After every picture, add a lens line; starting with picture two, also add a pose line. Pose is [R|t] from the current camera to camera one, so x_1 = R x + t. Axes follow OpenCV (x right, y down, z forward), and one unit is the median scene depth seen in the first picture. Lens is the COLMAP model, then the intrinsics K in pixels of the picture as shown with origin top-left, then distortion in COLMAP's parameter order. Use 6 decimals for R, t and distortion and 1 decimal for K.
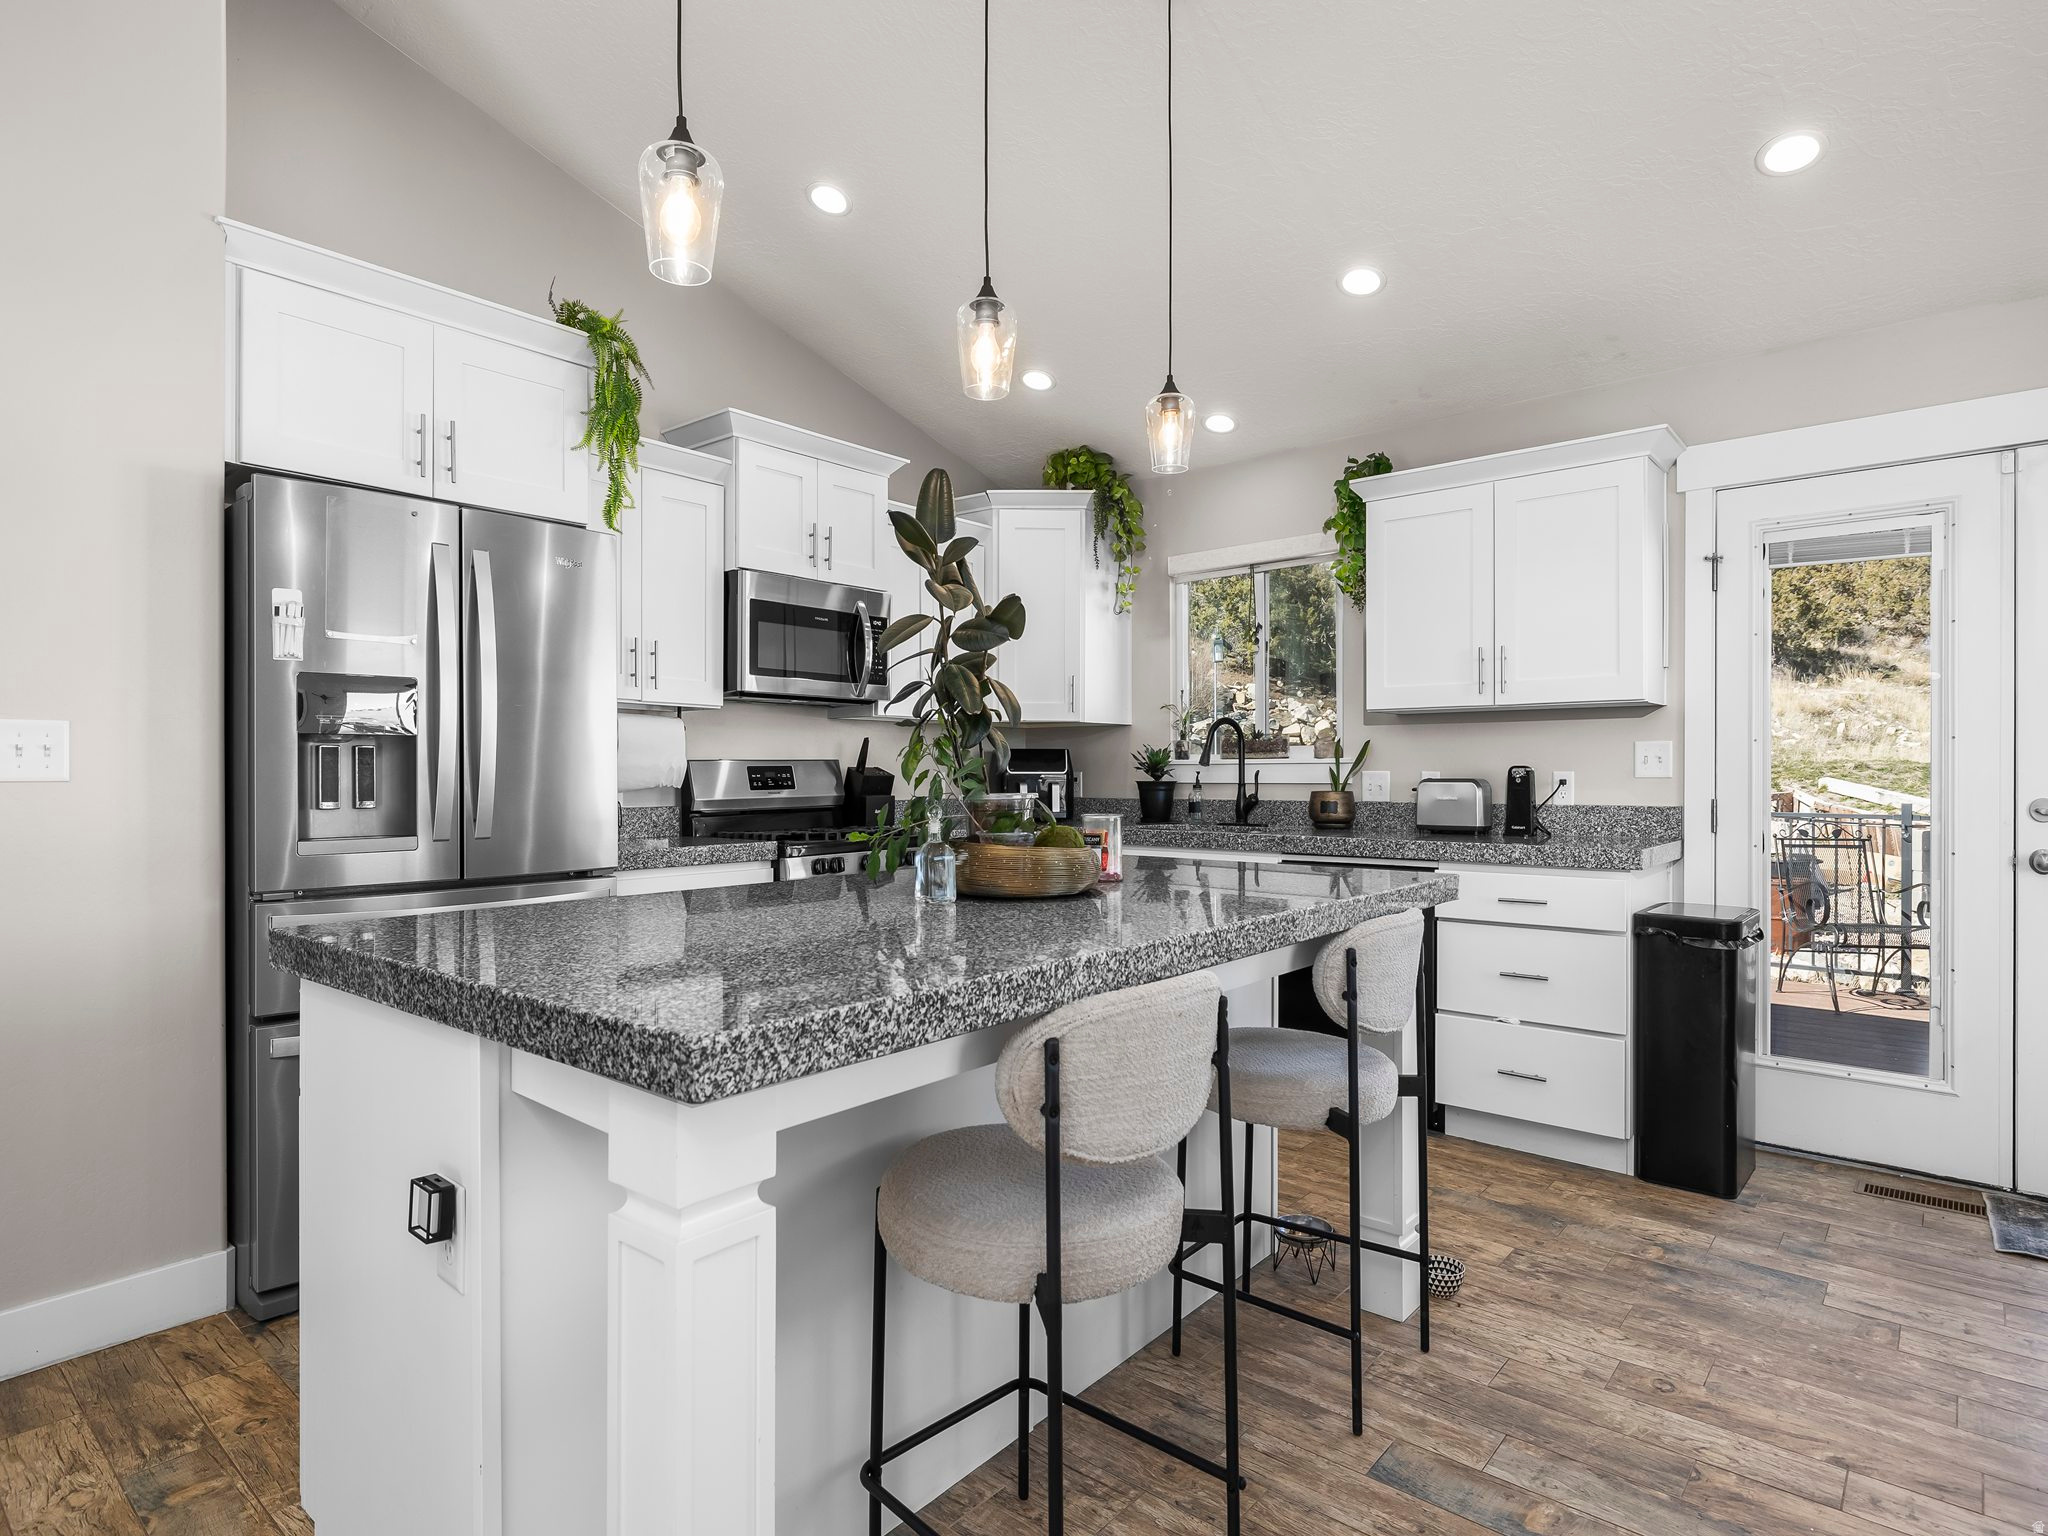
lens RADIAL K [[1092.7, 0, 1024.0], [0, 1092.7, 768.0], [0, 0, 1]] dist [0.001518, 0.000200]
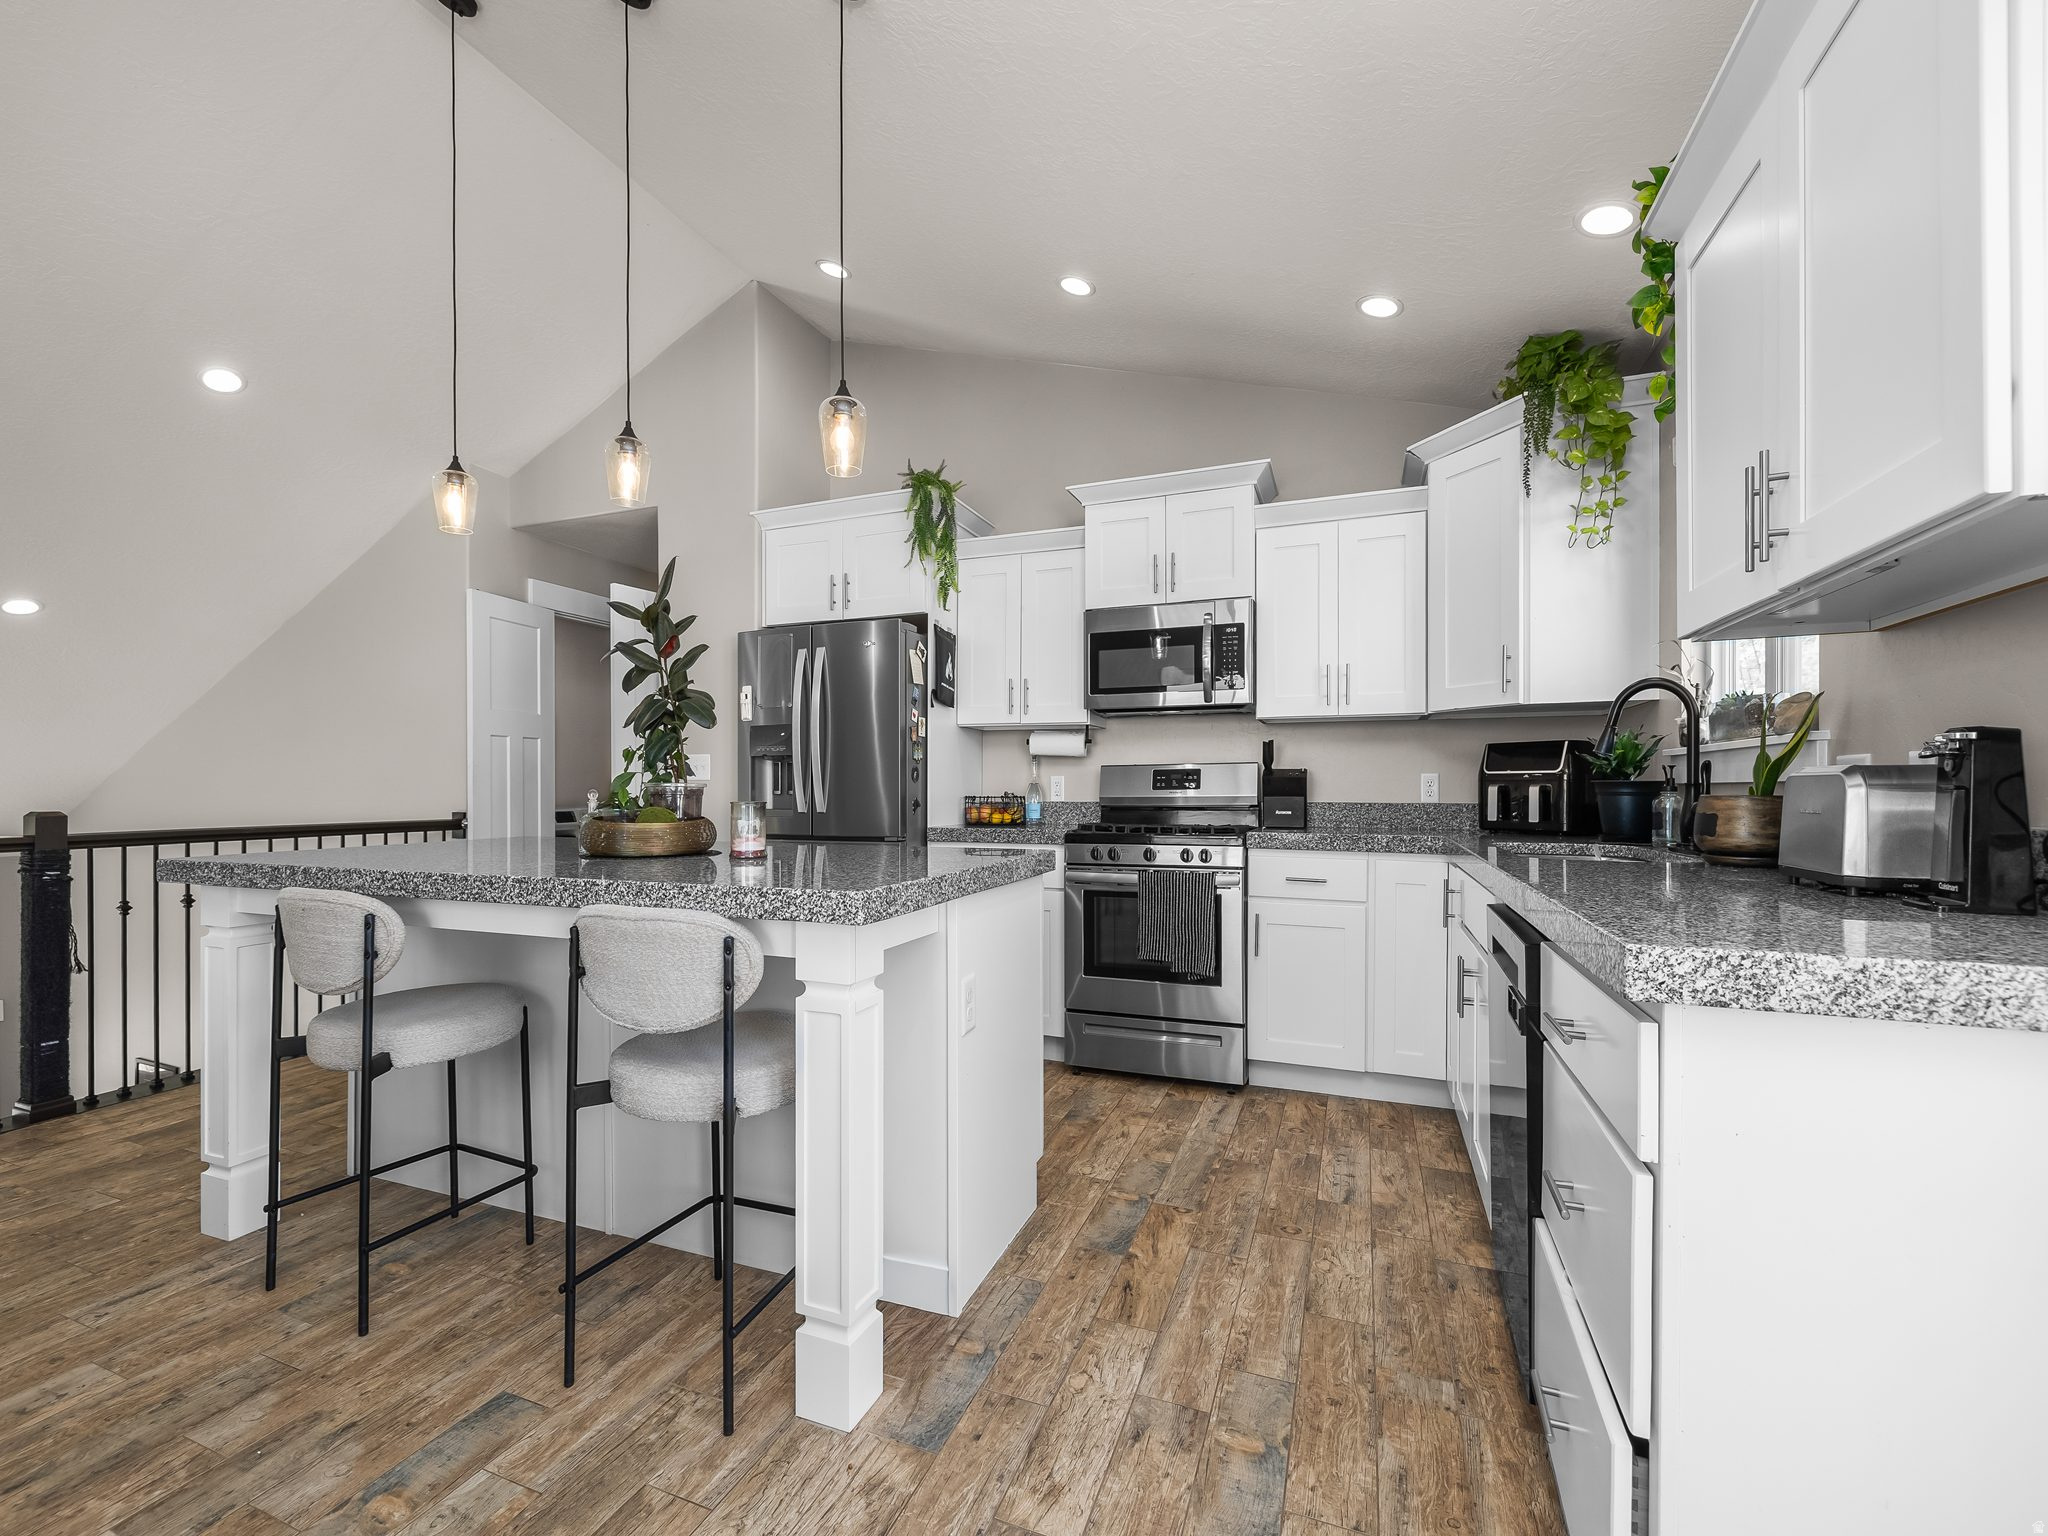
lens RADIAL K [[879.1, 0, 1023.6], [0, 879.1, 786.1], [0, 0, 1]] dist [0.001545, 0.000397]
pose [[0.325349, -0.000528, -0.945594, 0.602085], [0.004902, 0.999987, 0.001128, 0.014233], [0.945581, -0.005003, 0.325348, 0.547944]]
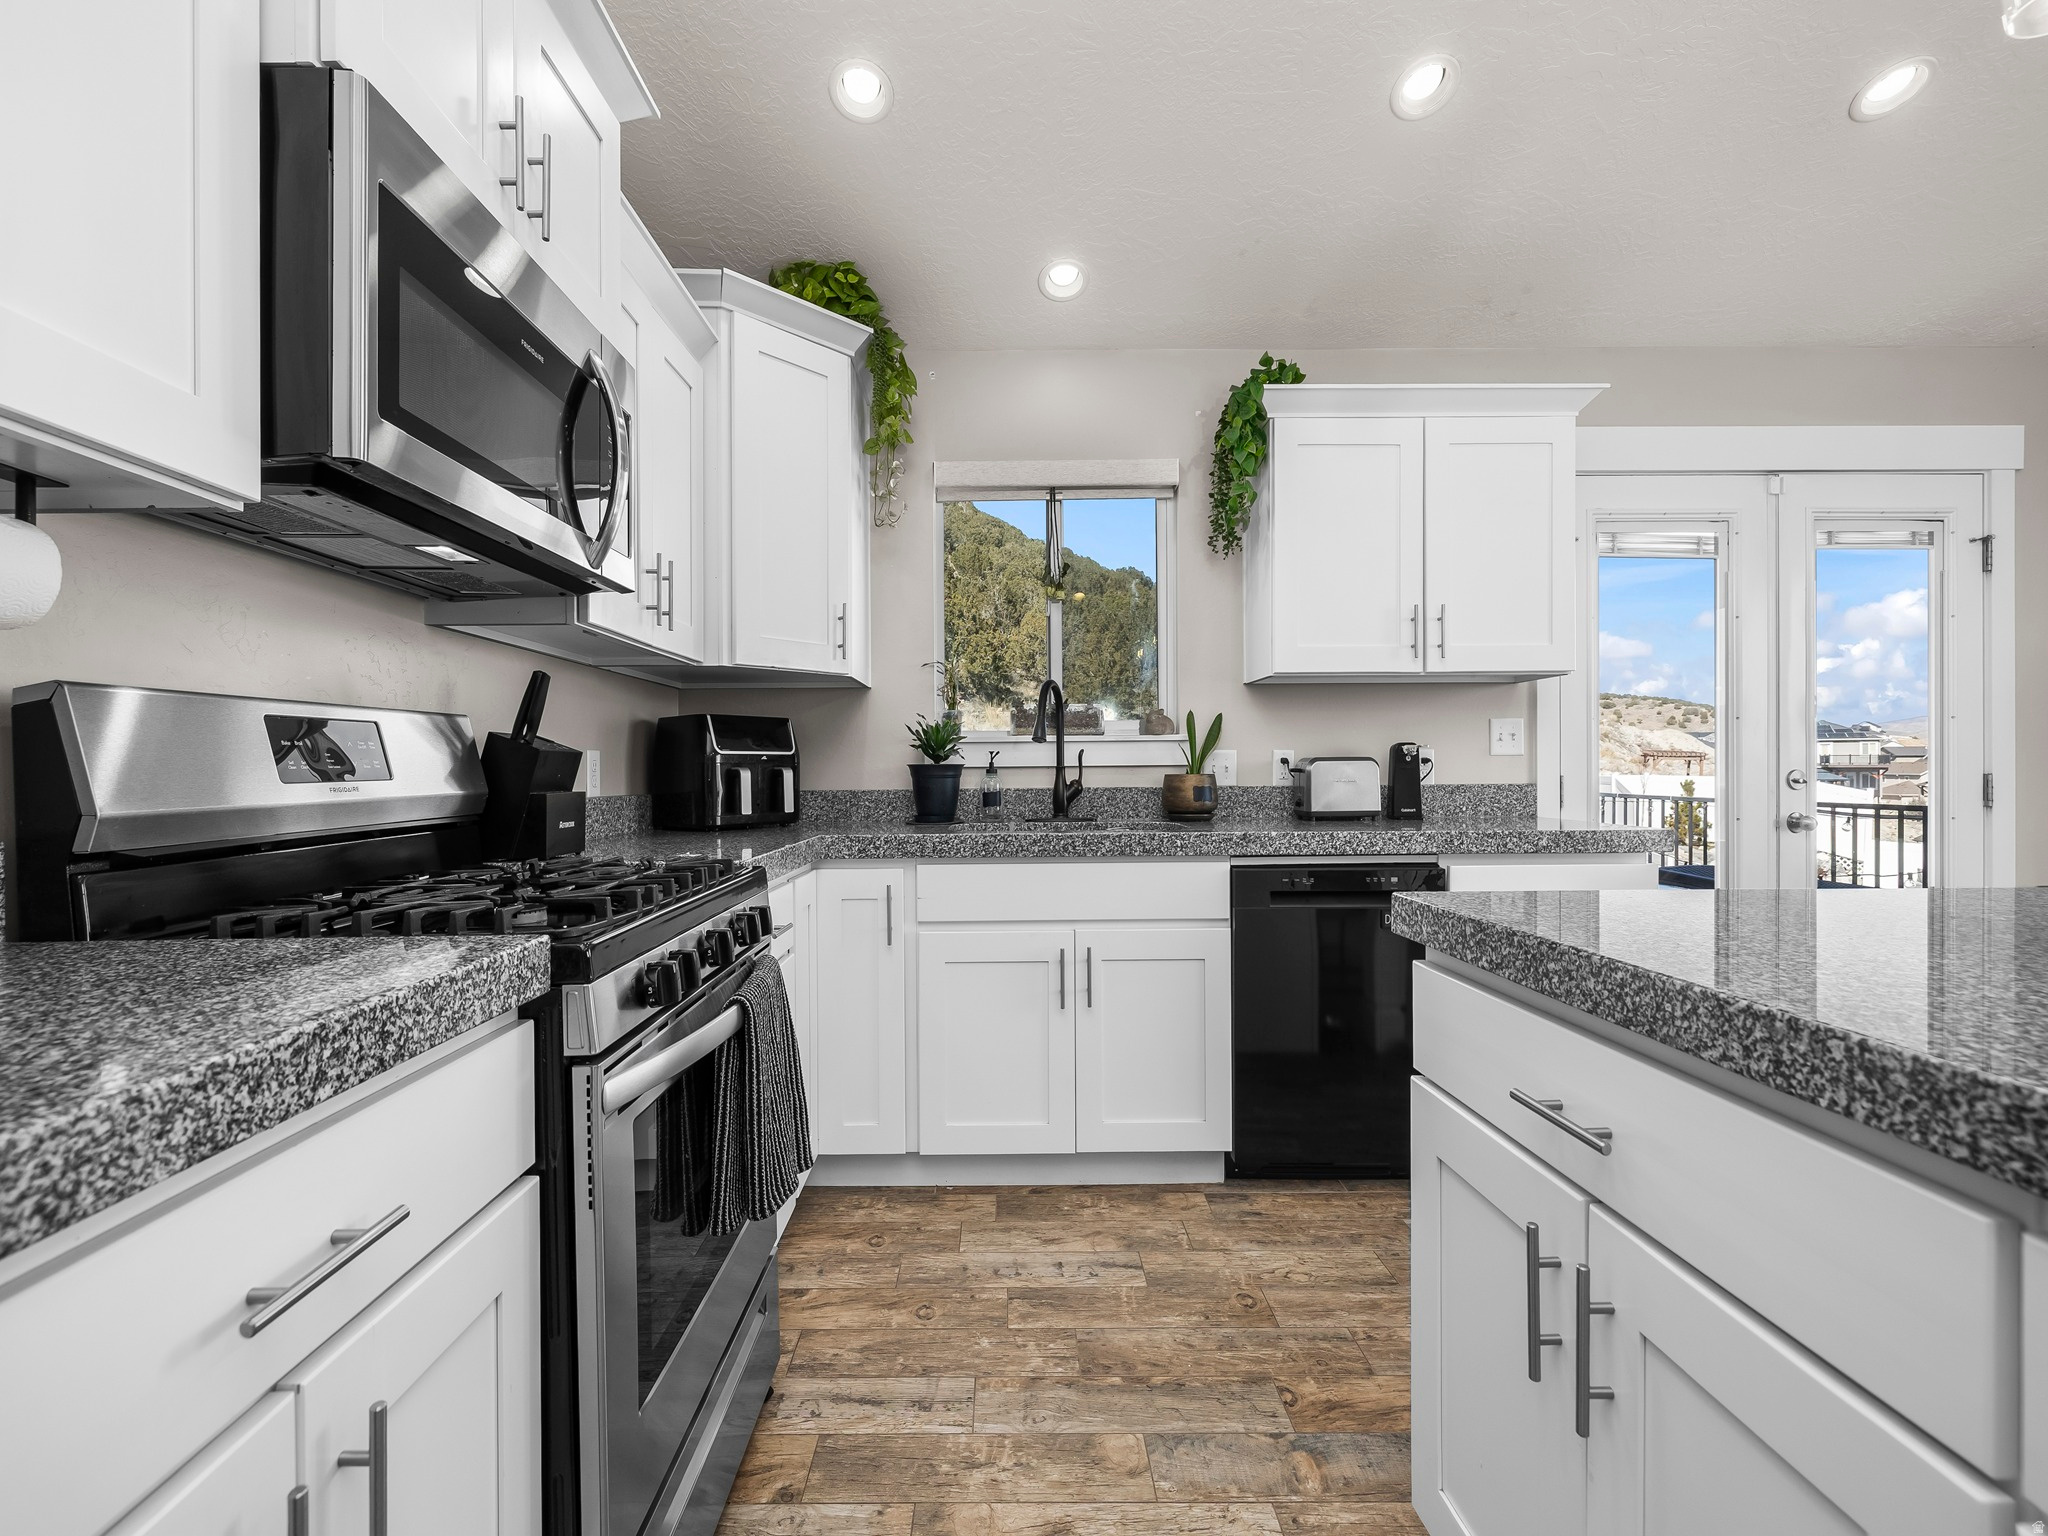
lens RADIAL K [[862.3, 0, 1005.4], [0, 862.3, 773.2], [0, 0, 1]] dist [-0.001065, 0.000132]
pose [[0.764121, -0.008357, 0.645019, -0.248015], [0.003955, 0.999958, 0.008271, 0.015272], [-0.645061, -0.003769, 0.764122, 0.623931]]
